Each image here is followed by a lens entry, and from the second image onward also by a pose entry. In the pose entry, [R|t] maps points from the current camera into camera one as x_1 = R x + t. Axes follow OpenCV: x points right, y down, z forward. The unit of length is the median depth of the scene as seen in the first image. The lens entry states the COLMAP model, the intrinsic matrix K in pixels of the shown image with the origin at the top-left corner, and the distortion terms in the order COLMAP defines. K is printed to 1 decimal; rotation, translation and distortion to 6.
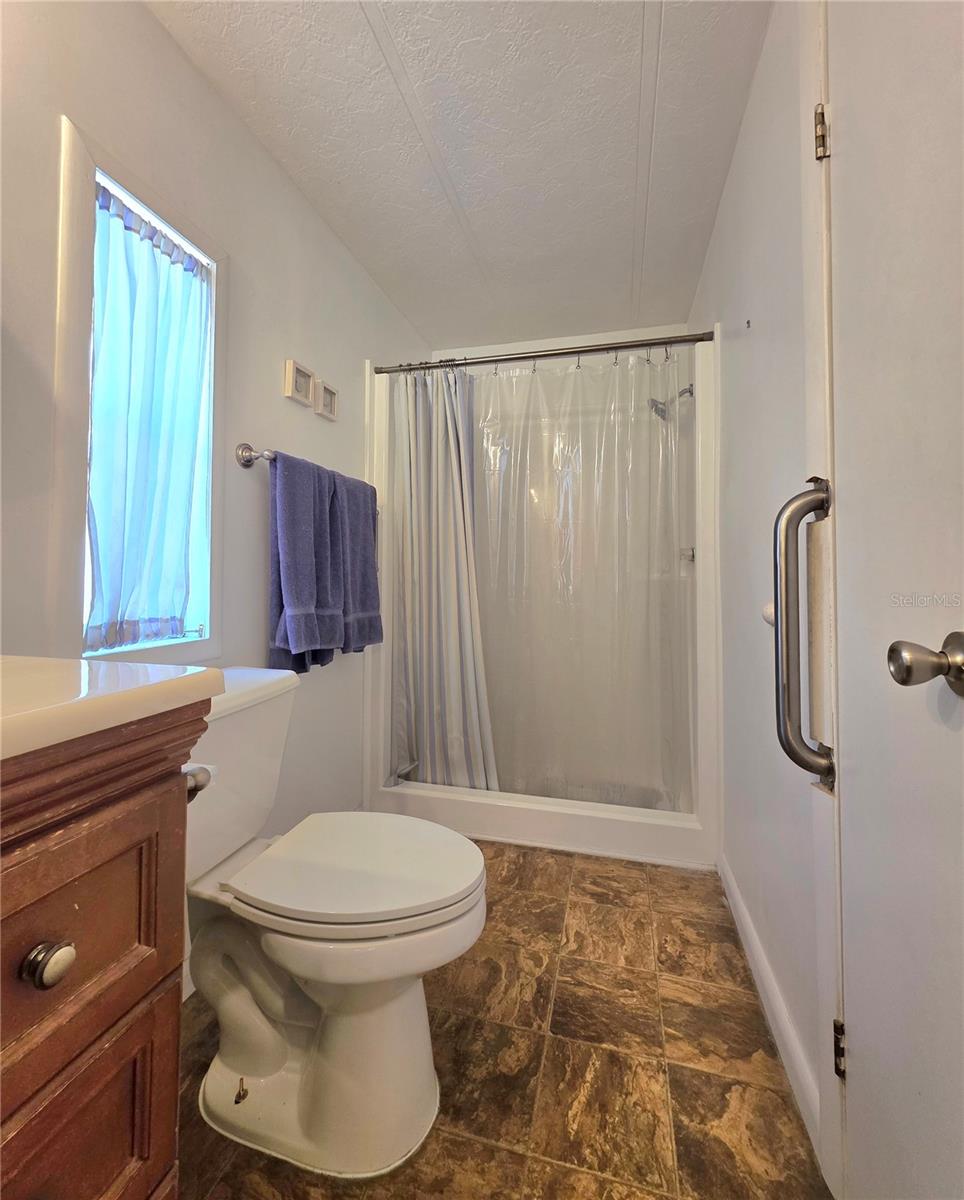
lens RADIAL K [[510.1, 0, 483.3], [0, 510.1, 565.6], [0, 0, 1]] dist [0.001450, 0.000580]
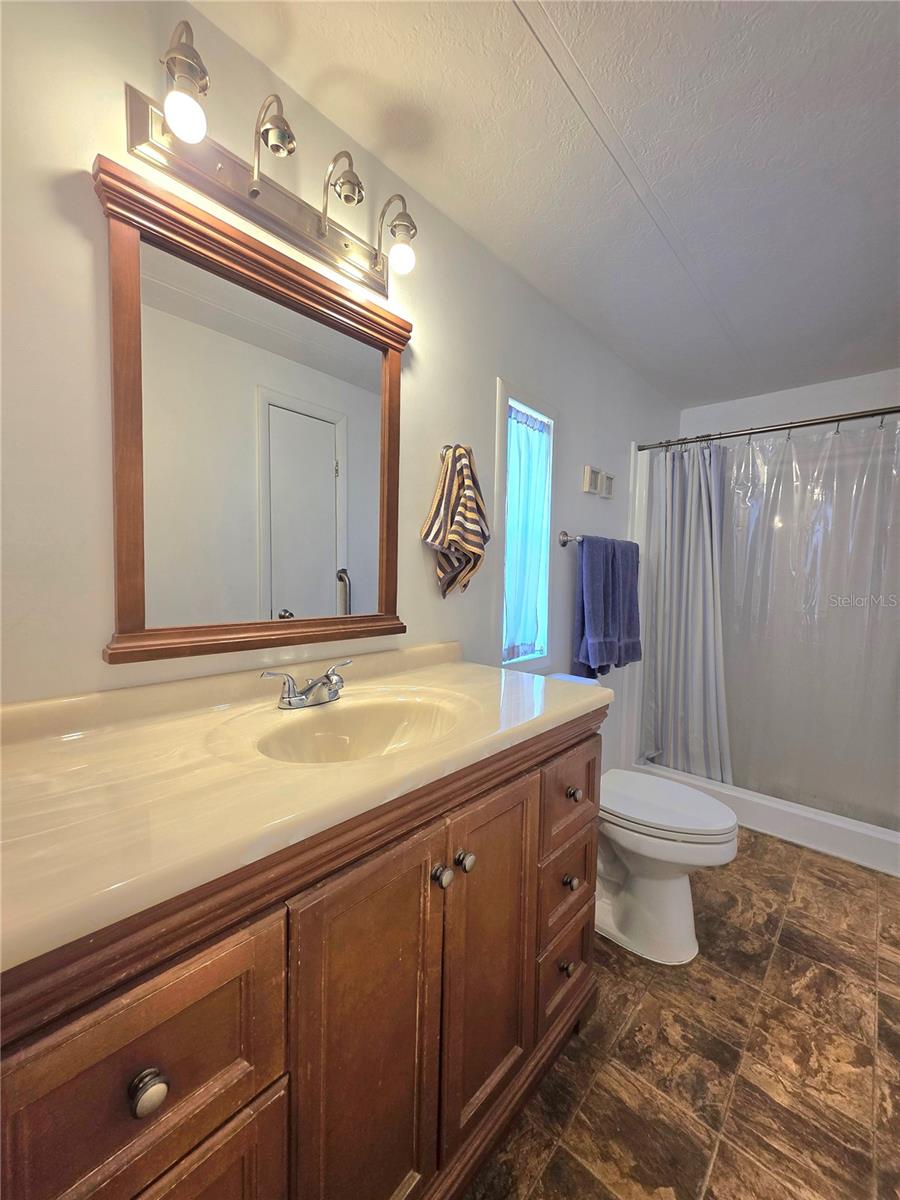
lens RADIAL K [[476.1, 0, 456.1], [0, 476.1, 603.4], [0, 0, 1]] dist [0.000686, 0.001579]
pose [[0.890395, 0.044543, -0.453004, -0.090399], [-0.007480, 0.996498, 0.083281, -0.136184], [0.455127, -0.070765, 0.887610, -0.446472]]
